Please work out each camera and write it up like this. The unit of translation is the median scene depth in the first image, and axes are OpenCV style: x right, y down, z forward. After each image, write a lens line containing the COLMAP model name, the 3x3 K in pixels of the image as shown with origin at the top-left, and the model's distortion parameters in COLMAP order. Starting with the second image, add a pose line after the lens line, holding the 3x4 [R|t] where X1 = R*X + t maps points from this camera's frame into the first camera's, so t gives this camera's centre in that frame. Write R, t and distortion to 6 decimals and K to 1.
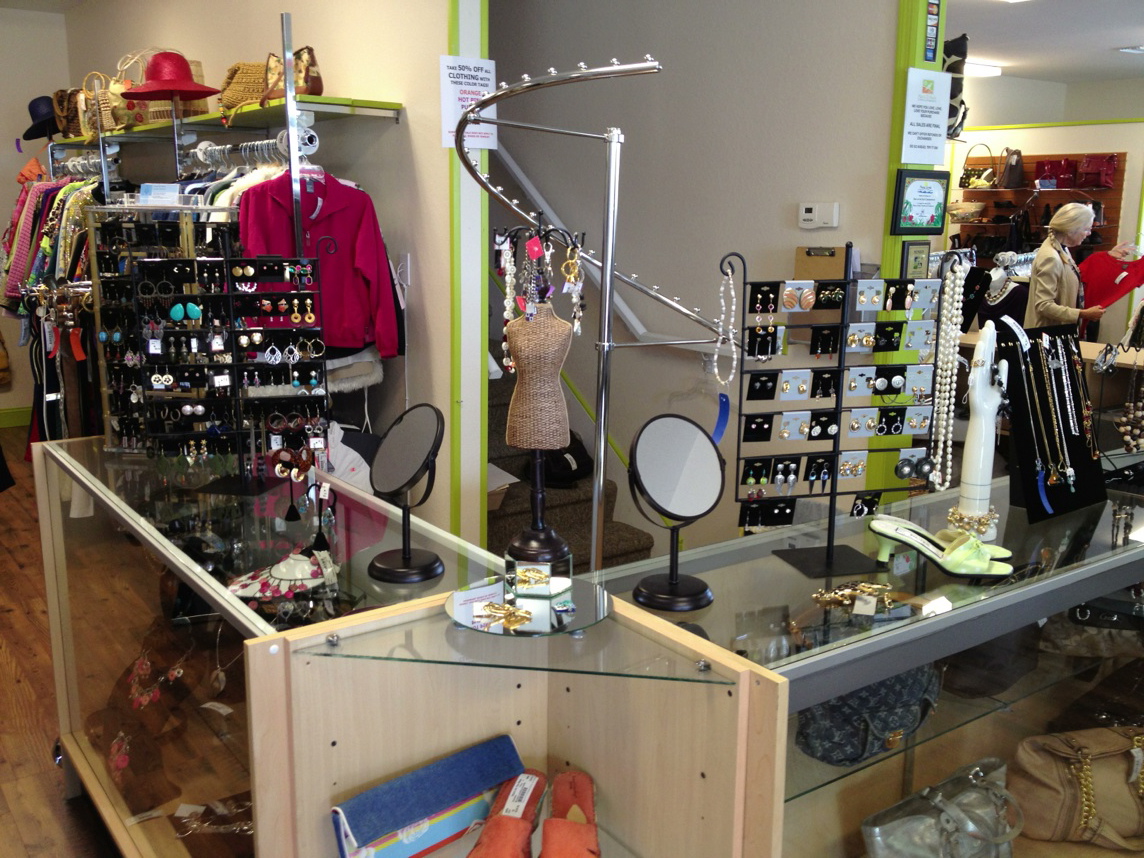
lens RADIAL K [[1060.6, 0, 569.7], [0, 1060.6, 403.7], [0, 0, 1]] dist [0.029852, 0.000000]
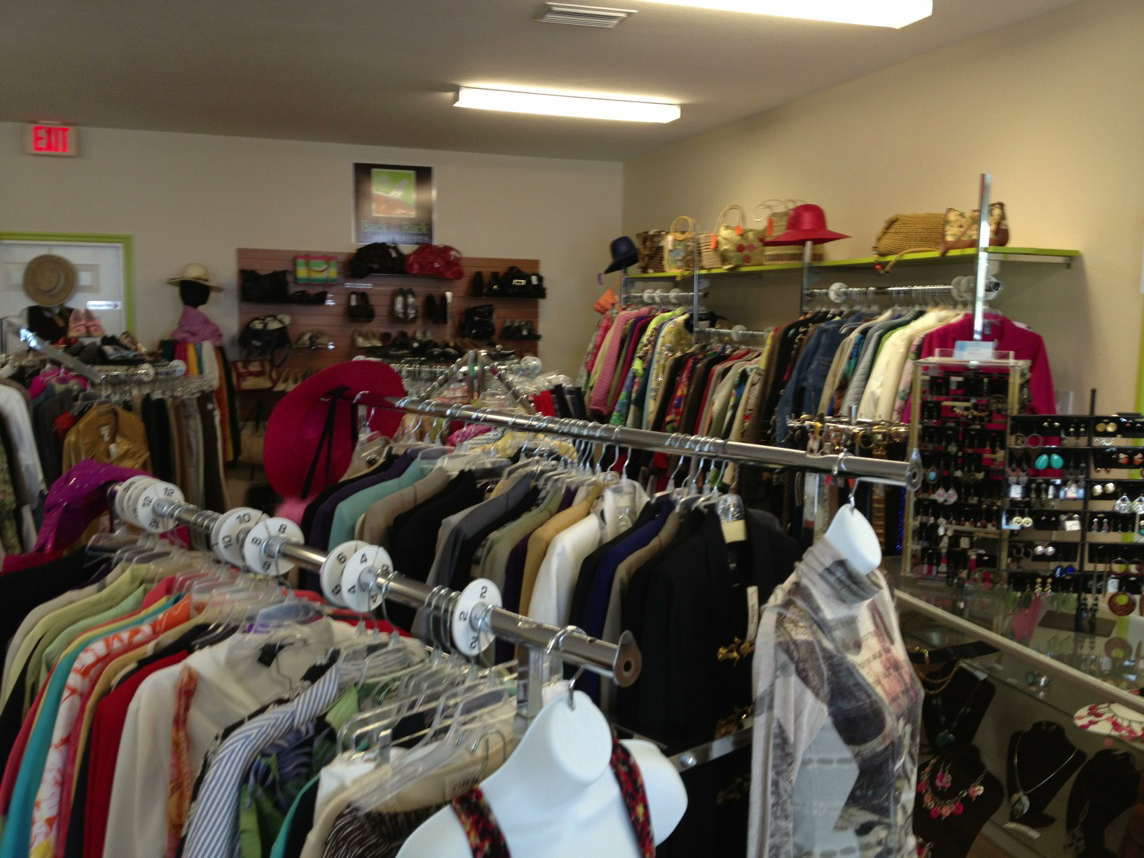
lens RADIAL K [[1060.6, 0, 561.1], [0, 1060.6, 409.5], [0, 0, 1]] dist [0.029852, 0.000000]
pose [[0.948021, 0.034317, -0.316351, -0.299657], [-0.062516, 0.994879, -0.079421, -0.012553], [0.312006, 0.095070, 0.945312, -0.129416]]
